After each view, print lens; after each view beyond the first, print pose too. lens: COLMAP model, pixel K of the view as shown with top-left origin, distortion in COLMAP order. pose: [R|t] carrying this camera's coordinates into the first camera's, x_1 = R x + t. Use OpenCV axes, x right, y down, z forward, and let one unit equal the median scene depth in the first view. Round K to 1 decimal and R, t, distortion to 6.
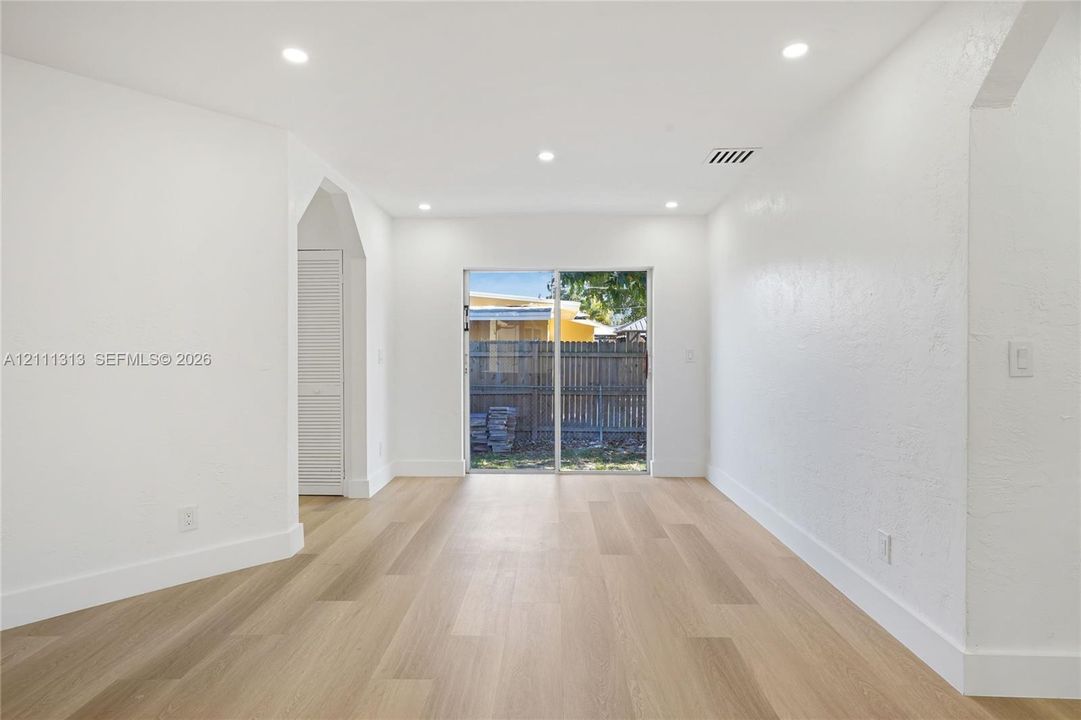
lens RADIAL K [[574.0, 0, 540.5], [0, 574.0, 360.0], [0, 0, 1]] dist [0.001497, 0.000445]
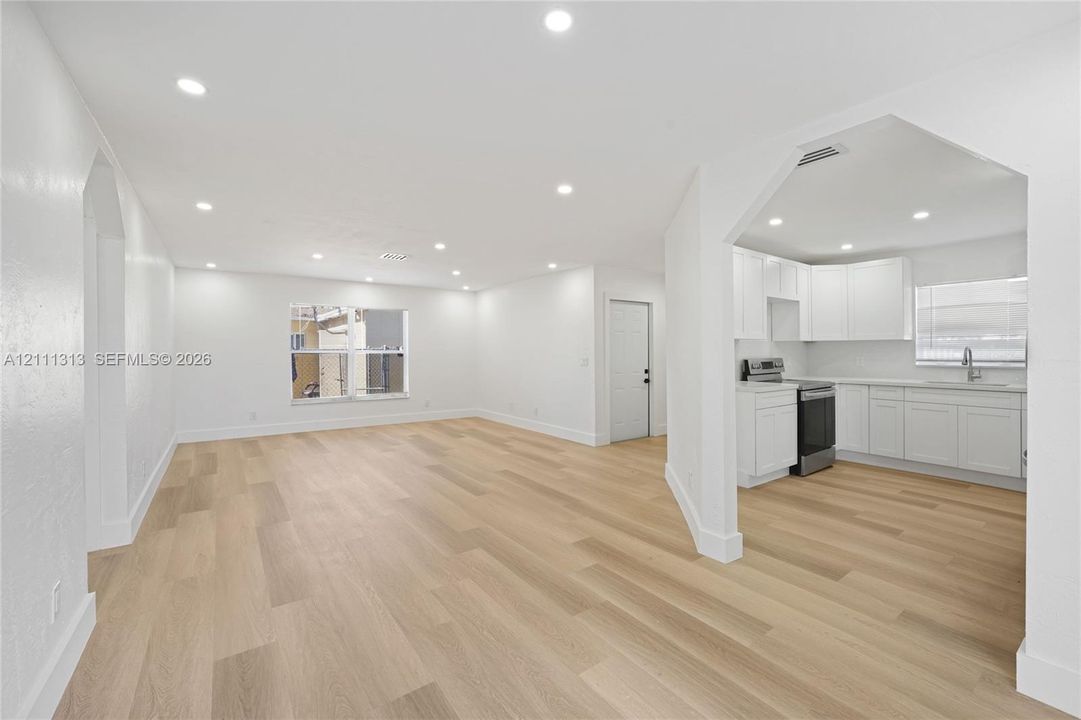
lens RADIAL K [[432.5, 0, 540.5], [0, 432.5, 360.0], [0, 0, 1]] dist [-0.002476, -0.000196]
pose [[-0.790136, 0.015069, -0.612747, 0.191763], [-0.007813, 0.999369, 0.034652, -0.032753], [0.612882, 0.032167, -0.789519, 0.908663]]
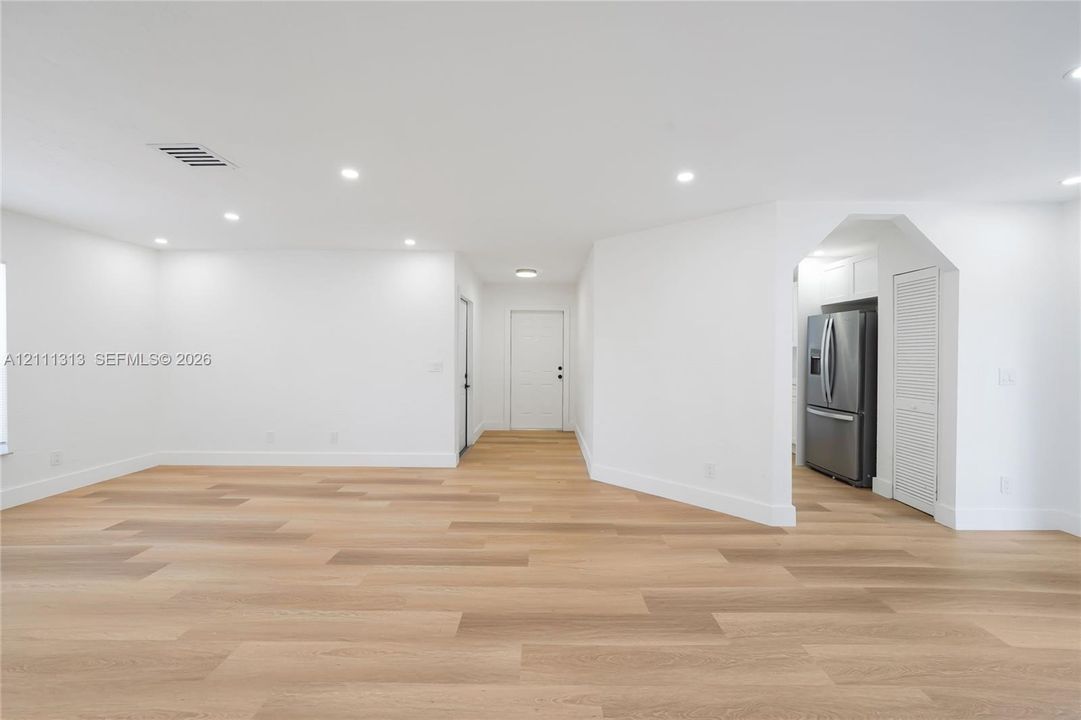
lens RADIAL K [[422.8, 0, 540.5], [0, 422.8, 360.0], [0, 0, 1]] dist [0.001017, 0.000513]
pose [[0.017864, 0.017802, -0.999682, 0.320911], [-0.022020, 0.999606, 0.017407, -0.025617], [0.999598, 0.021702, 0.018249, 0.277265]]
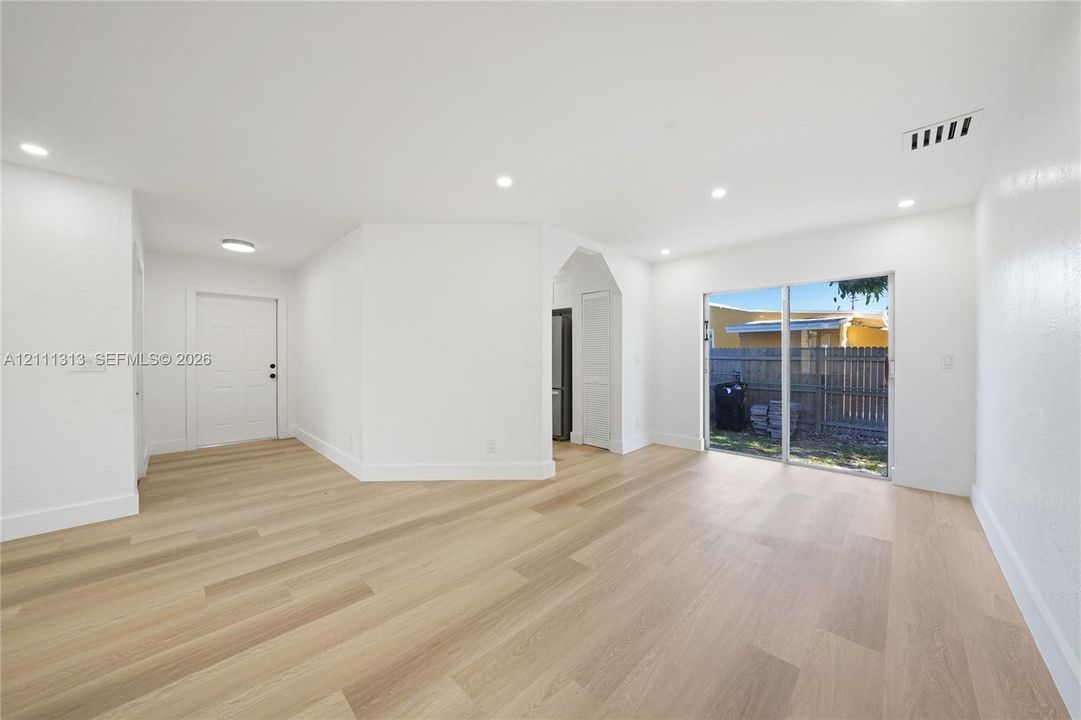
lens RADIAL K [[376.2, 0, 540.5], [0, 376.2, 360.0], [0, 0, 1]] dist [-0.030741, 0.007041]
pose [[0.725846, 0.009541, -0.687791, 0.189342], [-0.011660, 0.999931, 0.001567, -0.003062], [0.687758, 0.006882, 0.725907, 0.126931]]
